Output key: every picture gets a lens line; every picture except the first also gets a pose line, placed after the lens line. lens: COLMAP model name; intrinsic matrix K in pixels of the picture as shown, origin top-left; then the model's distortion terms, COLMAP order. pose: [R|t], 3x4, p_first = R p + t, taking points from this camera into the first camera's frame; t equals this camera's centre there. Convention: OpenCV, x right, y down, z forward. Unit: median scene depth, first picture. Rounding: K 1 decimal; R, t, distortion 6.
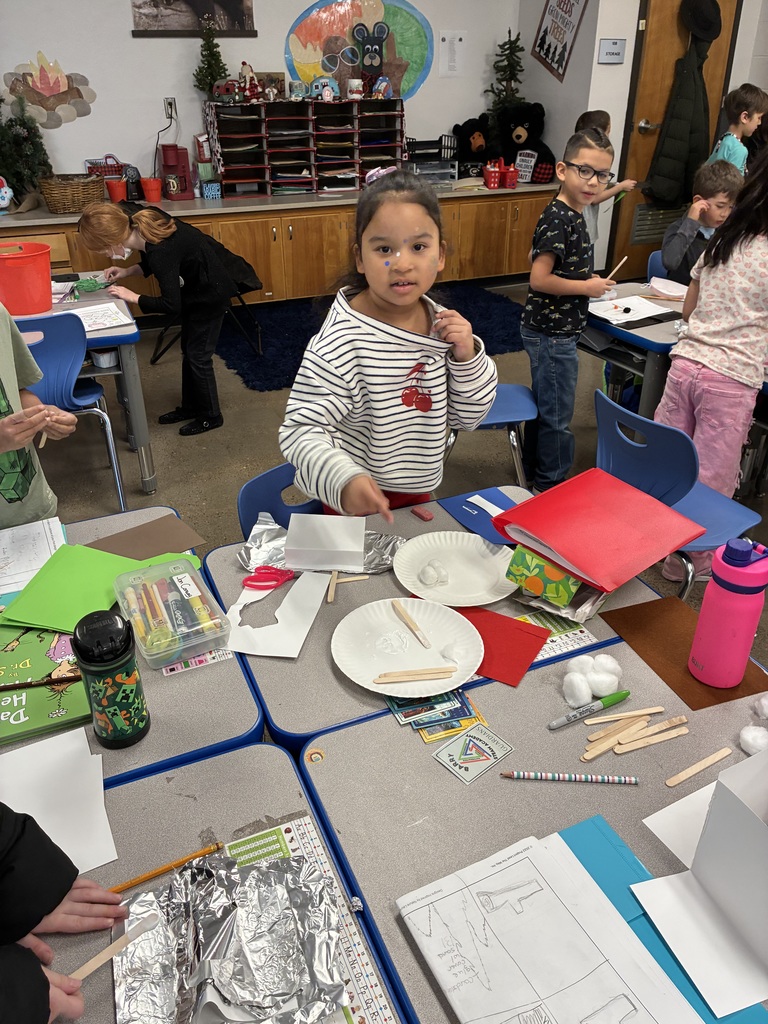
lens RADIAL K [[786.2, 0, 377.6], [0, 786.2, 511.3], [0, 0, 1]] dist [0.061233, -0.080030]
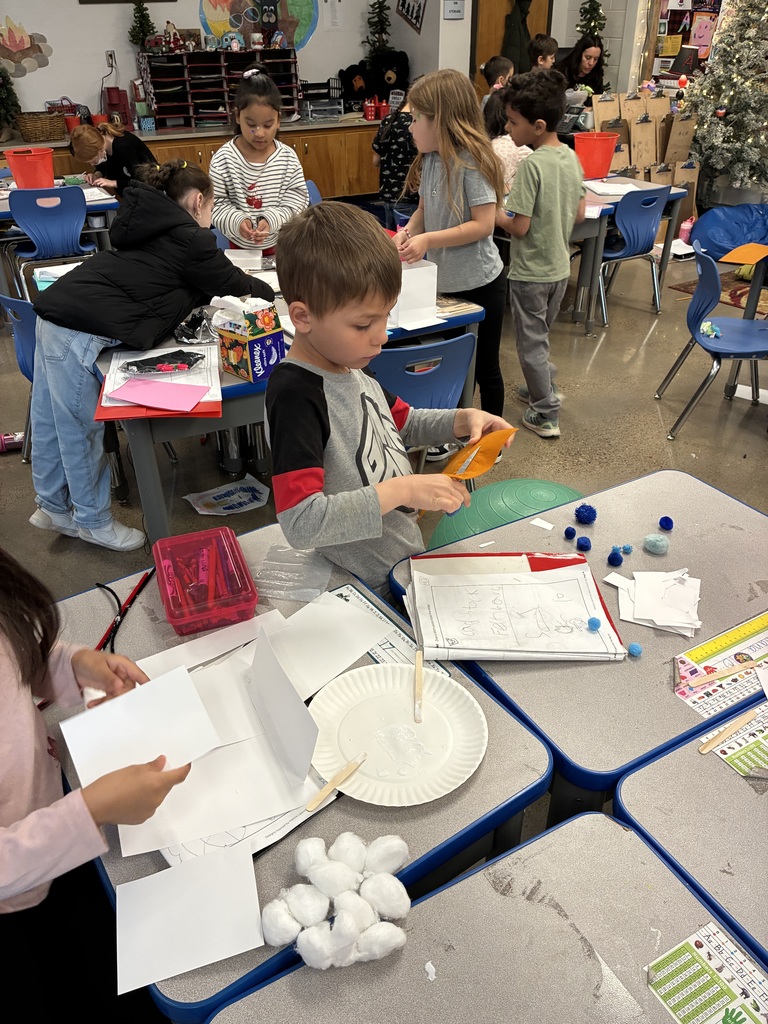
lens RADIAL K [[786.2, 0, 375.4], [0, 786.2, 513.2], [0, 0, 1]] dist [0.061233, -0.080030]
pose [[0.996049, -0.052951, 0.071294, 0.032490], [0.049461, 0.997531, 0.049857, 0.181449], [-0.073758, -0.046134, 0.996209, -0.342377]]
